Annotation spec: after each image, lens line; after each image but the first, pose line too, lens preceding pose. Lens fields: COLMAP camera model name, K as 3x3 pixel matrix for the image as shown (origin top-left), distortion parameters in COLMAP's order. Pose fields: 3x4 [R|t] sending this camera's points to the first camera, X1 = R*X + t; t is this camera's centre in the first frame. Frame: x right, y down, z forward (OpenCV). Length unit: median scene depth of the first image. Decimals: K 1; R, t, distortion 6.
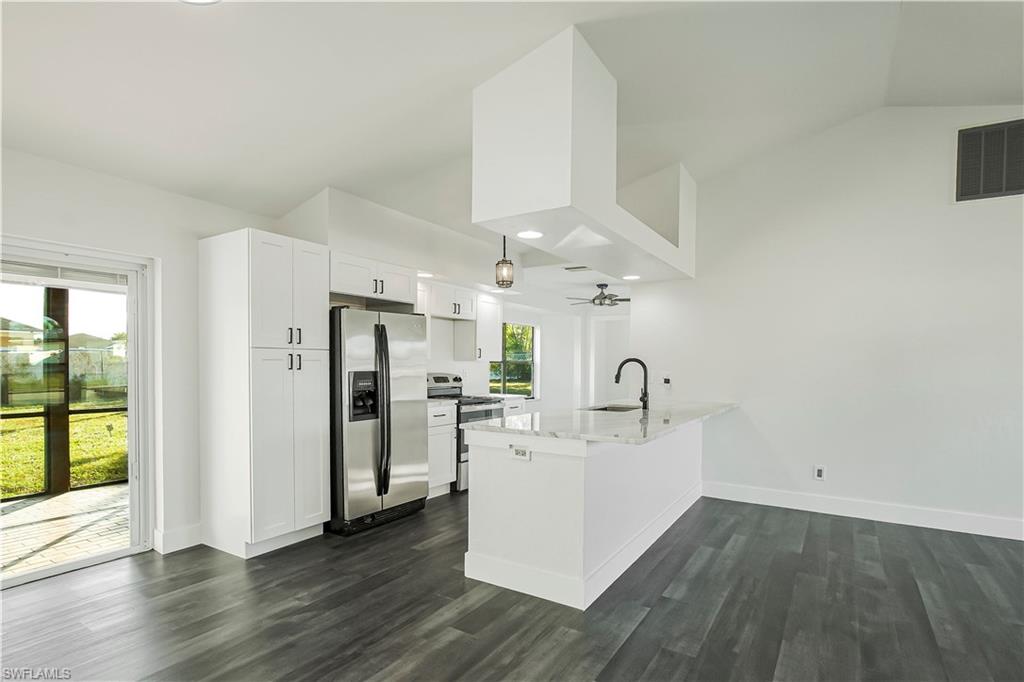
lens RADIAL K [[503.9, 0, 512.0], [0, 503.9, 360.6], [0, 0, 1]] dist [-0.010654, 0.000606]
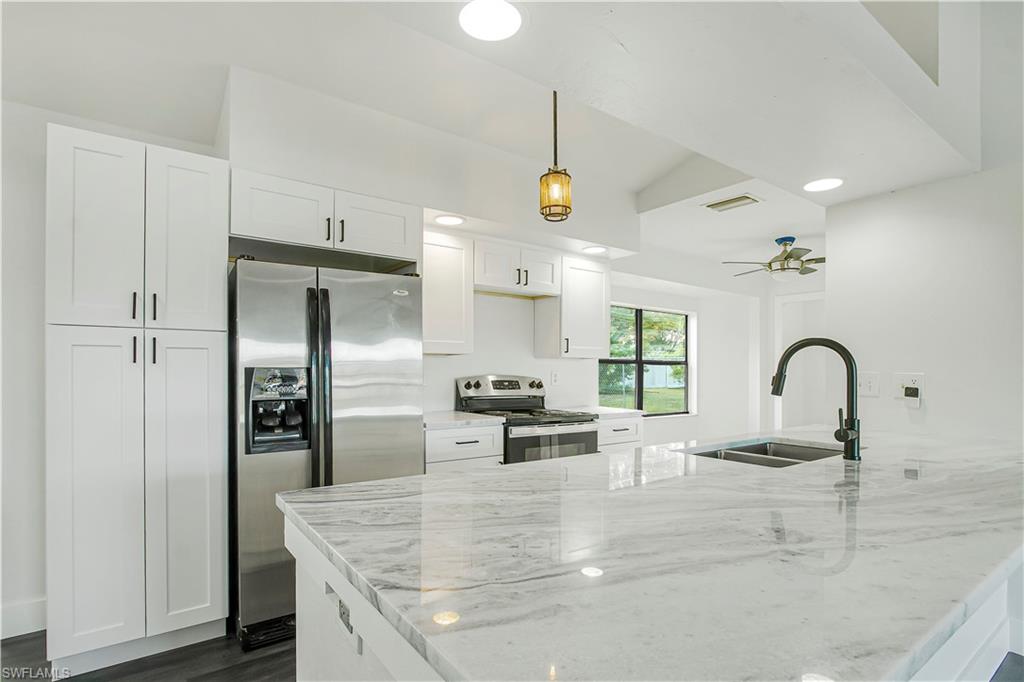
lens RADIAL K [[503.9, 0, 512.0], [0, 503.9, 360.6], [0, 0, 1]] dist [-0.010654, 0.000606]
pose [[0.932352, -0.007263, -0.361478, 0.133034], [0.002283, 0.999897, -0.014202, 0.017734], [0.361544, 0.012416, 0.932273, 0.443254]]
